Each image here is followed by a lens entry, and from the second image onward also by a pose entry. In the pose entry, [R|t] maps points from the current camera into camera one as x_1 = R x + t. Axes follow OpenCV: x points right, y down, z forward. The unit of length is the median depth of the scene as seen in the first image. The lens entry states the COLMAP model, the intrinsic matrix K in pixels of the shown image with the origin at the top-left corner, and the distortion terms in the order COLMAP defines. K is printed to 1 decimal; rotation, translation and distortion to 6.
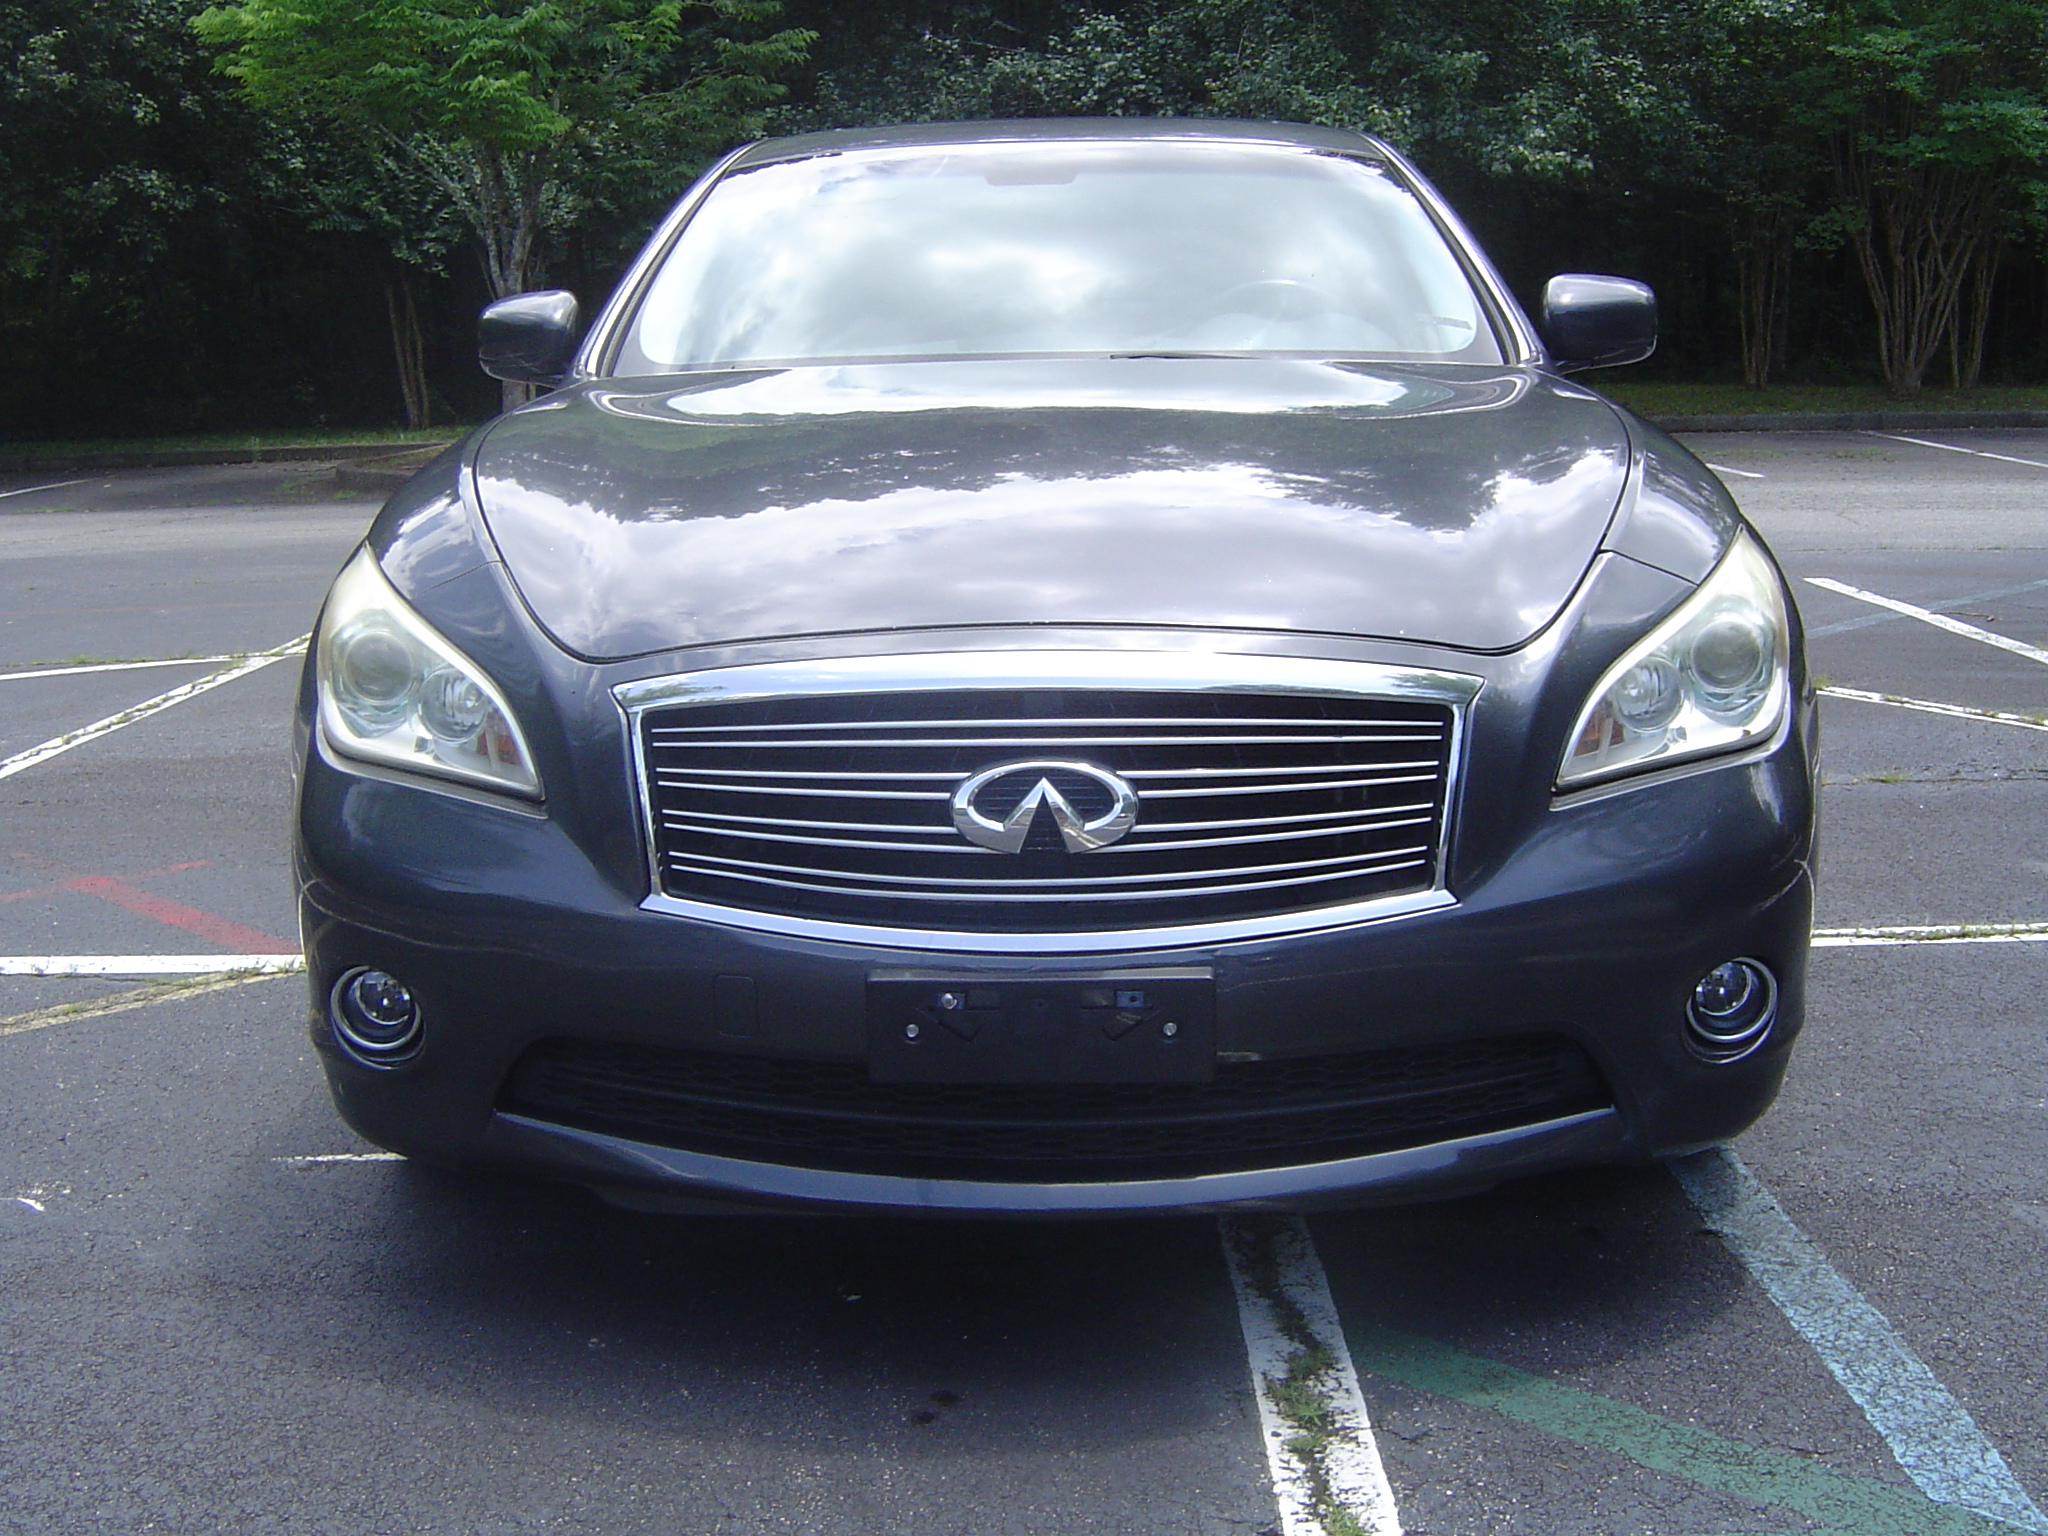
lens RADIAL K [[2370.9, 0, 1019.8], [0, 2370.9, 796.5], [0, 0, 1]] dist [-0.142602, 0.023415]
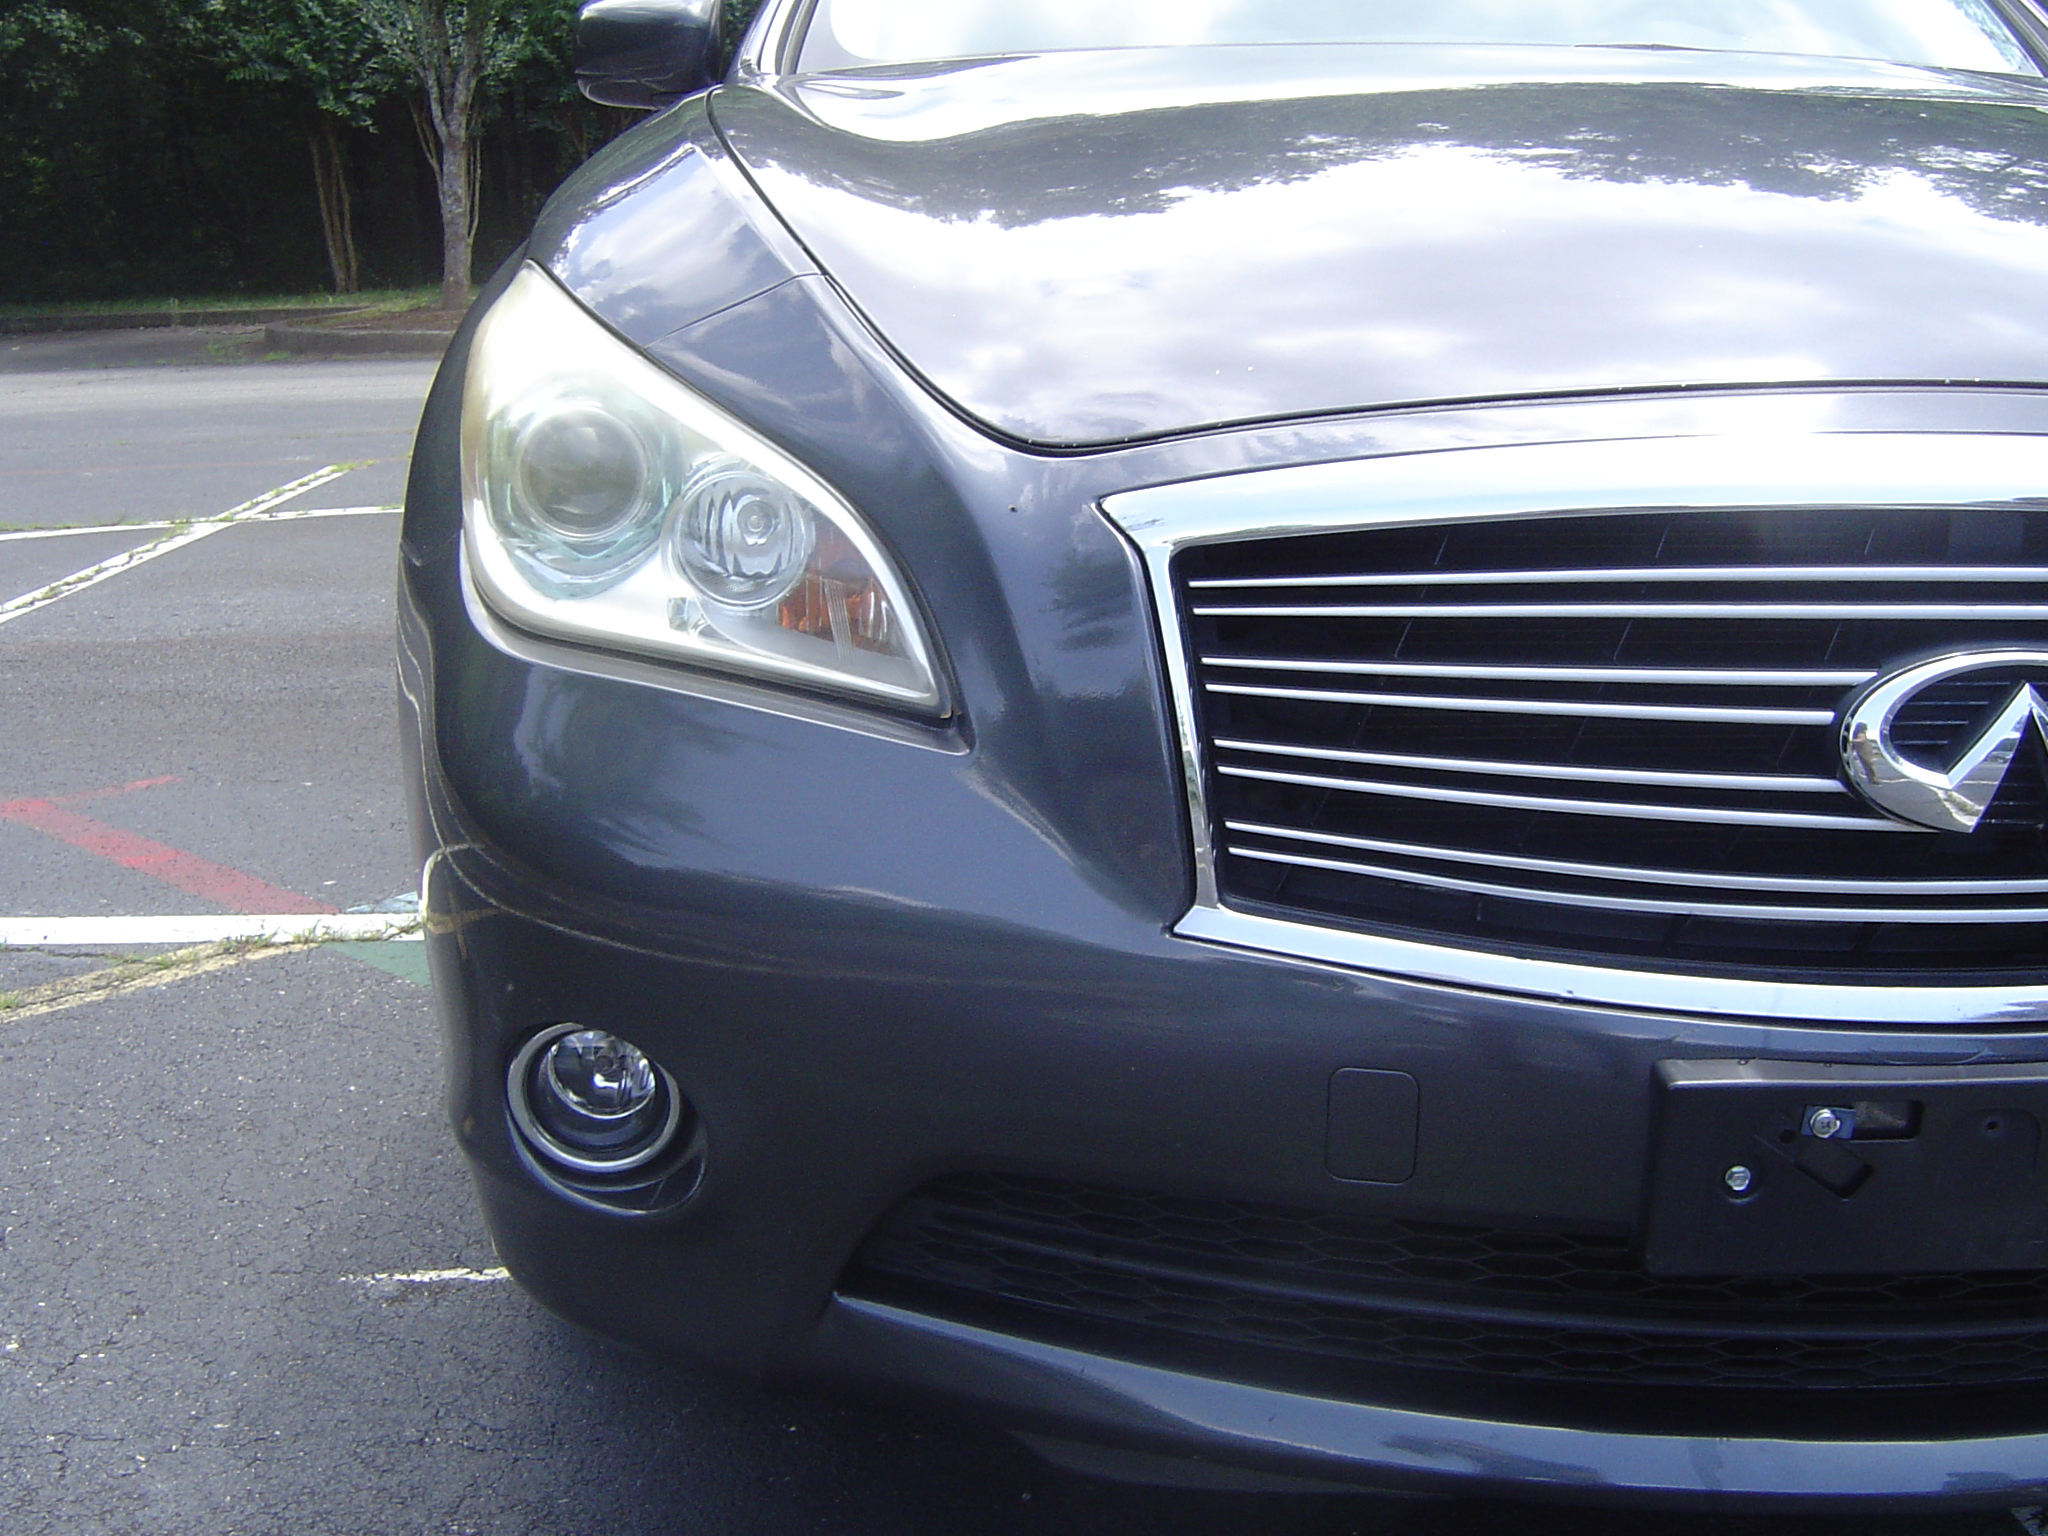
lens RADIAL K [[2370.9, 0, 1019.8], [0, 2370.9, 796.5], [0, 0, 1]] dist [-0.142602, 0.023415]
pose [[0.999355, 0.000731, 0.035902, -0.120144], [-0.002472, 0.998821, 0.048476, -0.003844], [-0.035824, -0.048534, 0.998179, 0.279240]]
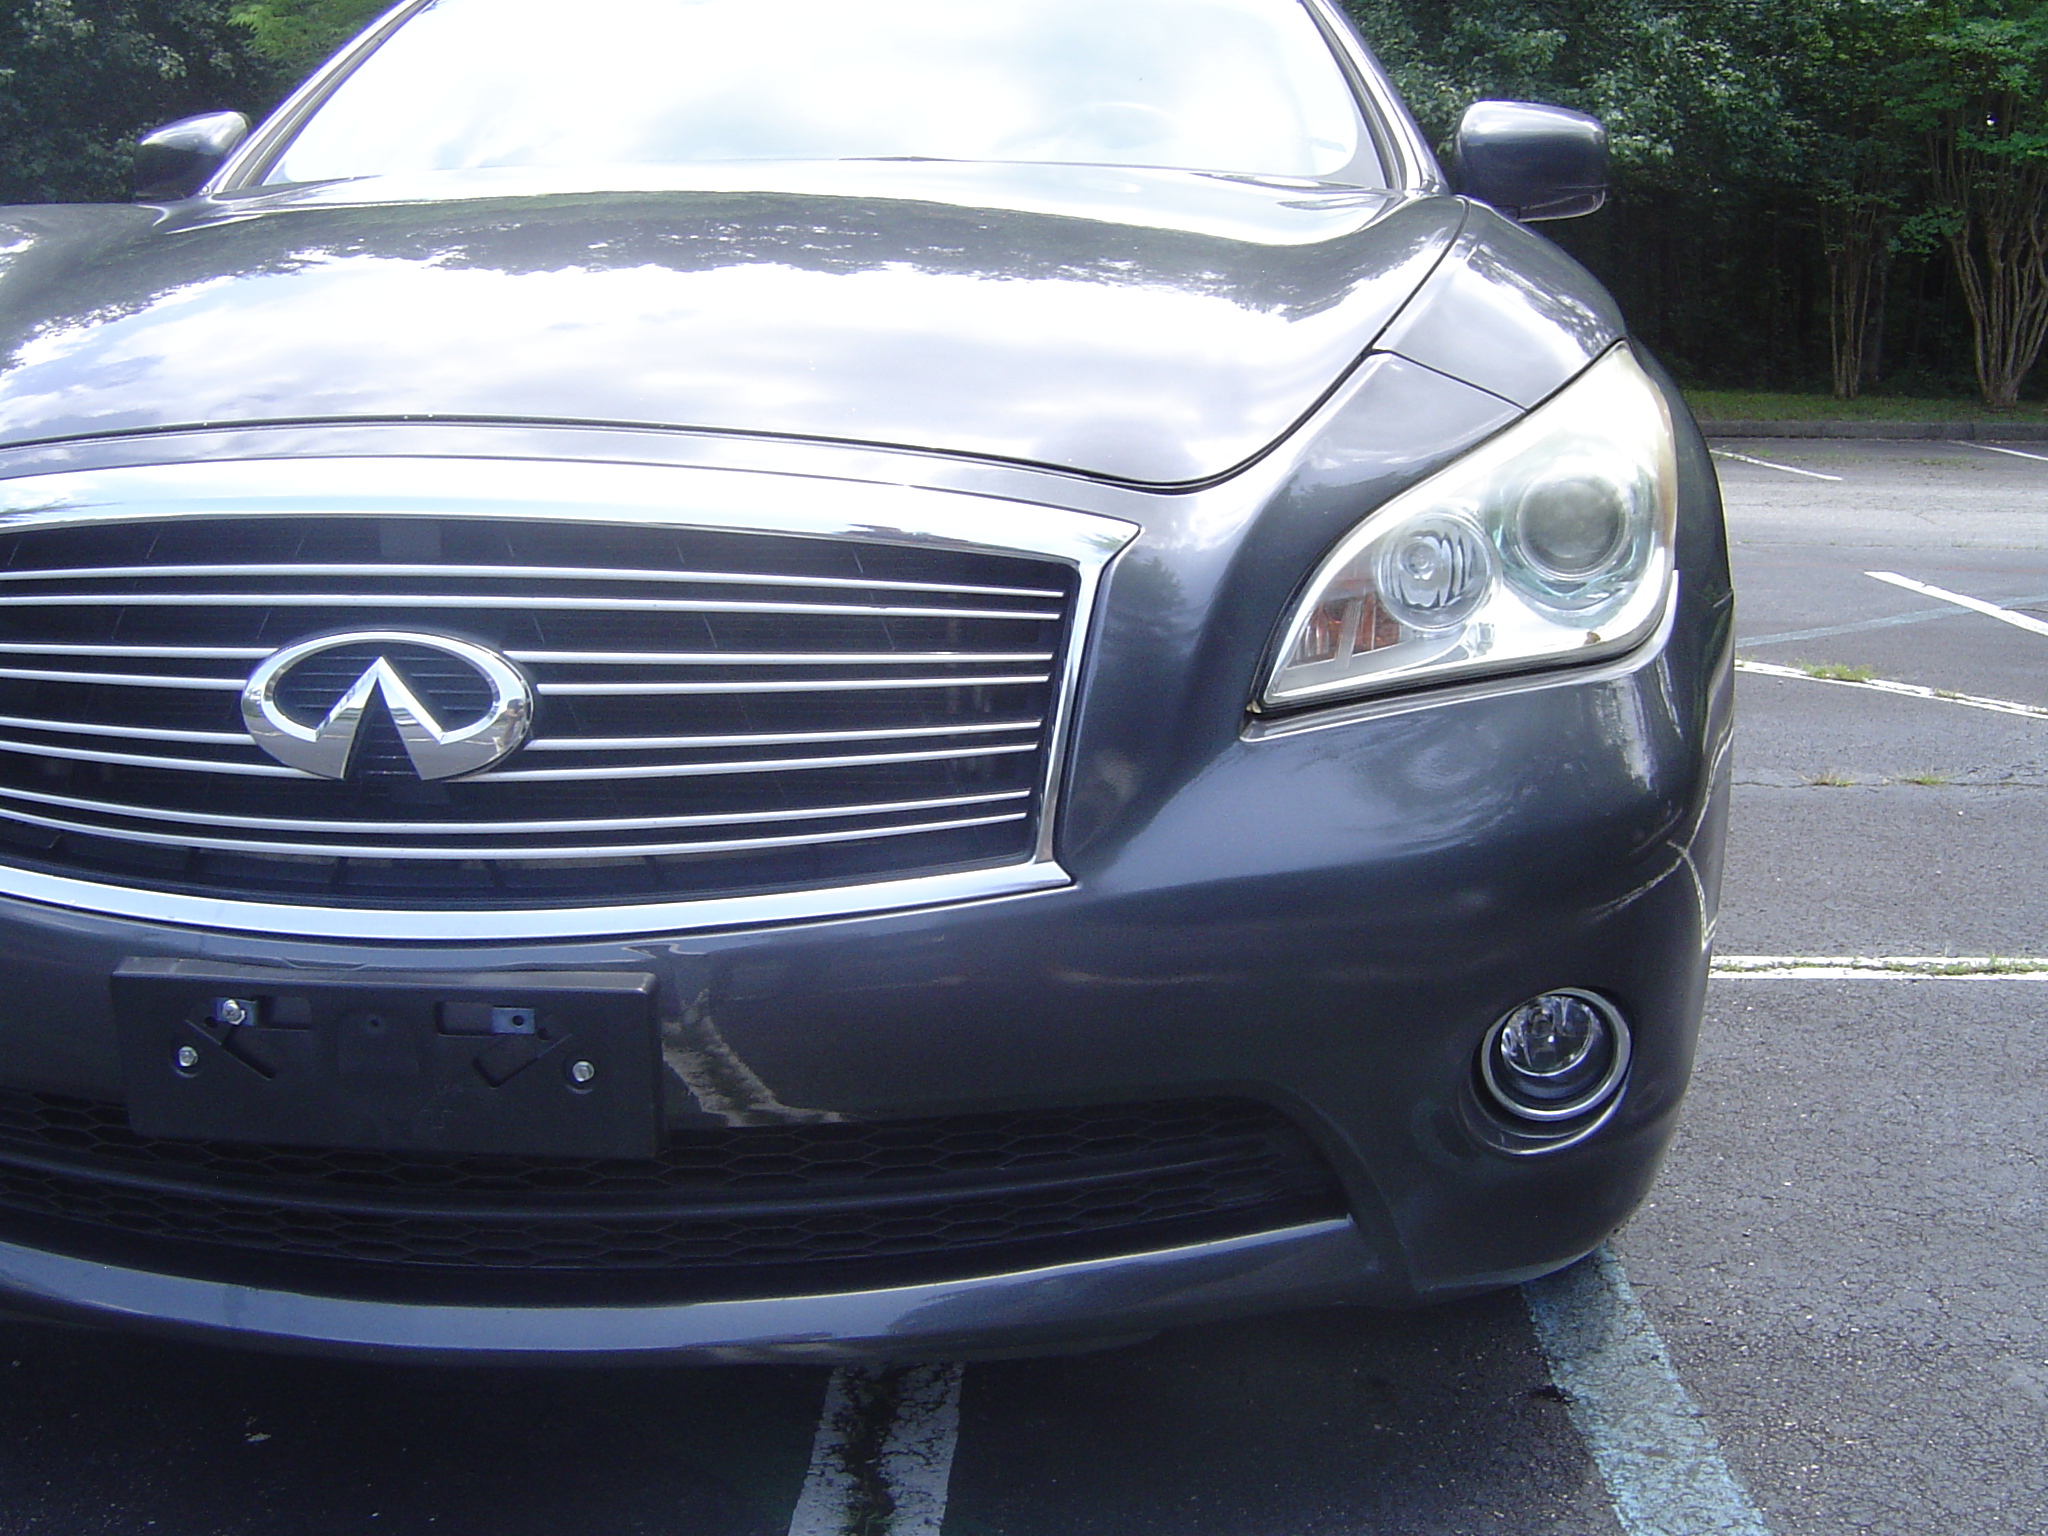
lens RADIAL K [[2370.9, 0, 1019.8], [0, 2370.9, 796.5], [0, 0, 1]] dist [-0.142602, 0.023415]
pose [[0.998876, 0.029483, -0.037108, 0.108522], [-0.029626, 0.999556, -0.003309, 0.013902], [0.036994, 0.004405, 0.999306, 0.213318]]
